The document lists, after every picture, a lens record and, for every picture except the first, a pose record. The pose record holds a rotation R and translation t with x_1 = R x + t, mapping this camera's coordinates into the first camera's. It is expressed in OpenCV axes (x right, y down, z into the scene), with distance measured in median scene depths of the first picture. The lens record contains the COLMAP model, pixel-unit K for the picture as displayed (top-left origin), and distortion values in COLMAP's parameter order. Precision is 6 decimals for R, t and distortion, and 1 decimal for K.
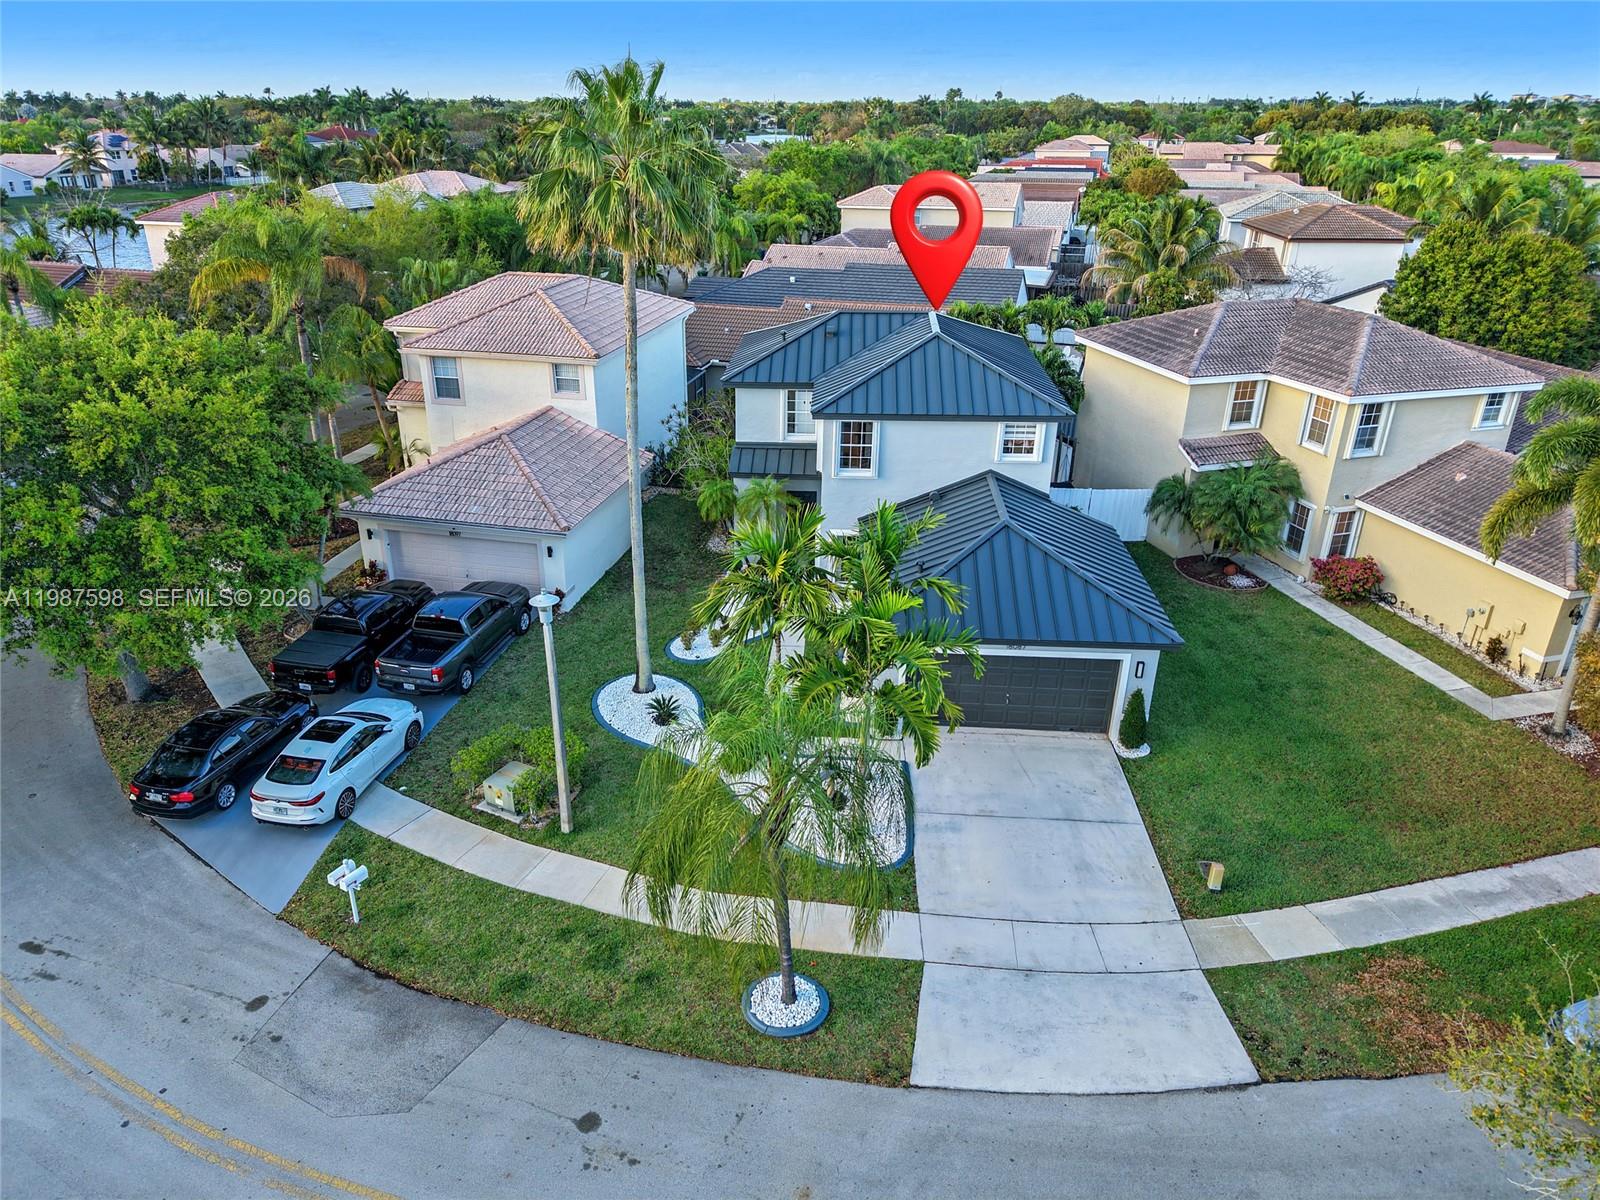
lens RADIAL K [[1063.6, 0, 787.6], [0, 1063.6, 605.7], [0, 0, 1]] dist [0.040970, -0.034782]
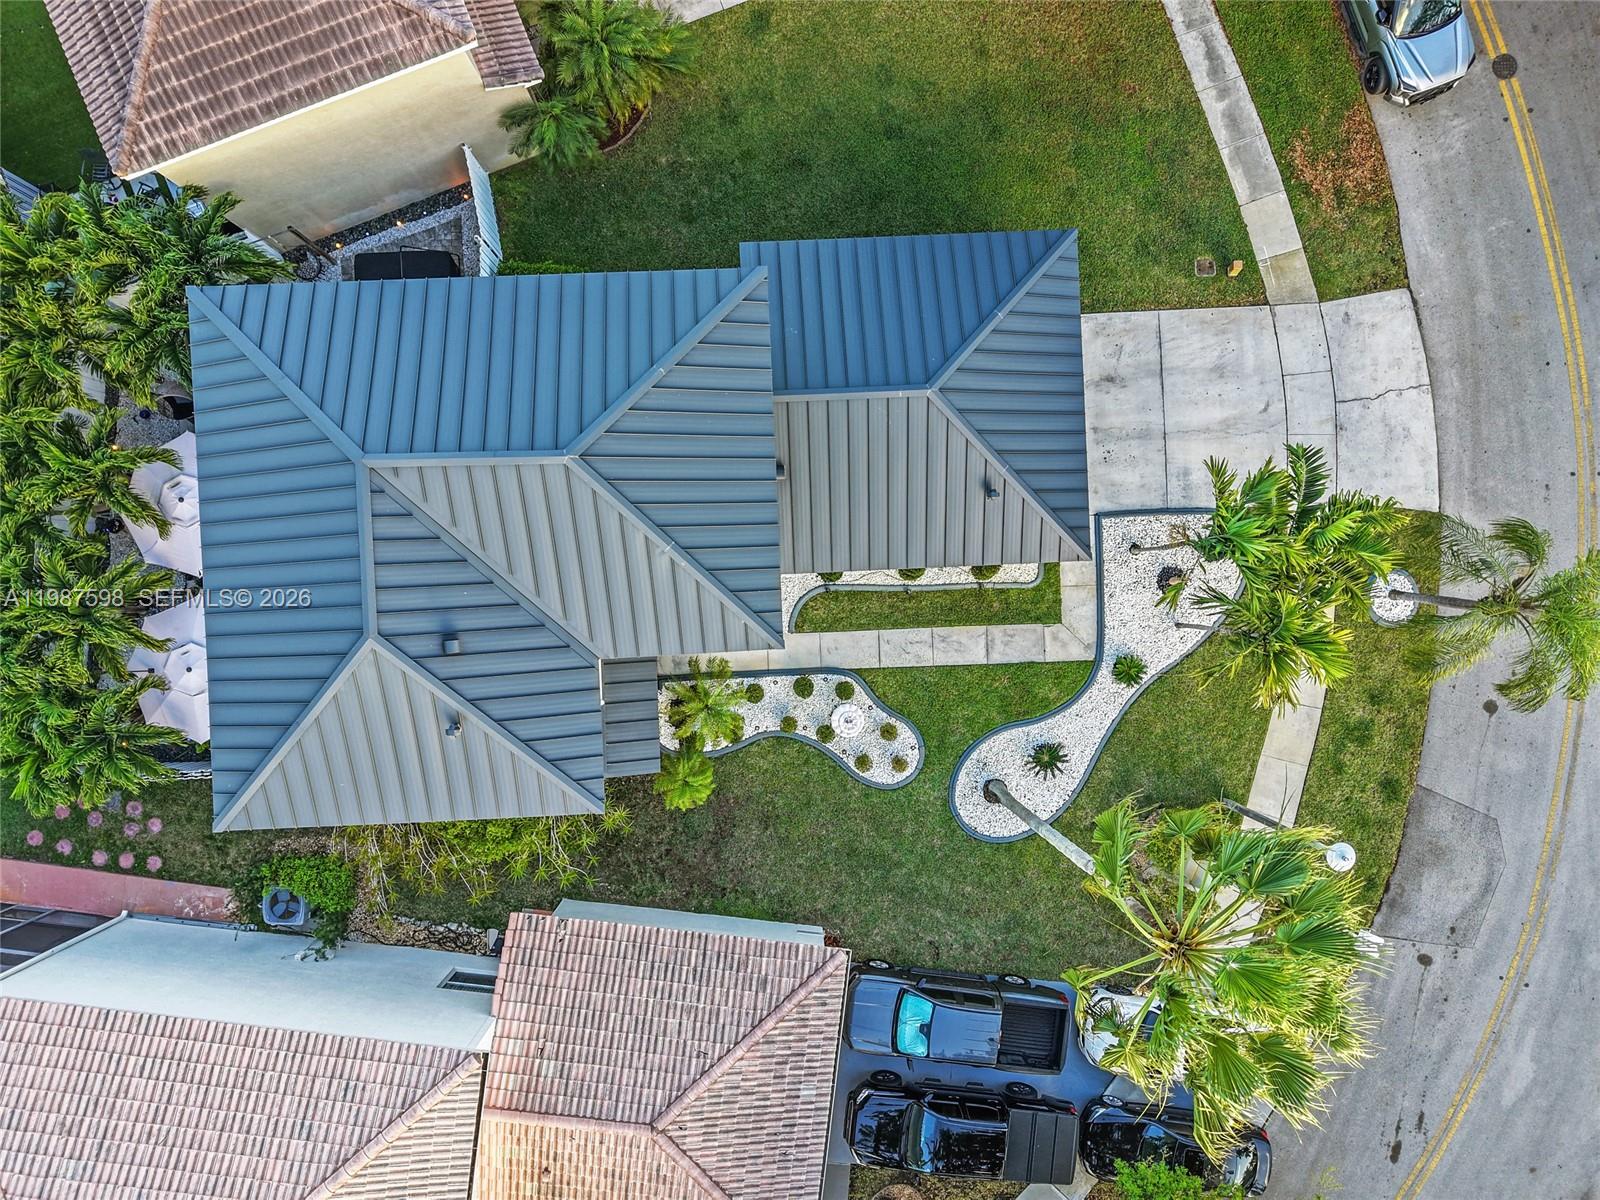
lens RADIAL K [[1063.6, 0, 787.6], [0, 1063.6, 605.7], [0, 0, 1]] dist [0.040970, -0.034782]
pose [[-0.103957, -0.994567, -0.005367, 0.060067], [0.406972, -0.047461, 0.912207, -0.974623], [-0.907506, 0.092646, 0.409695, 0.869076]]
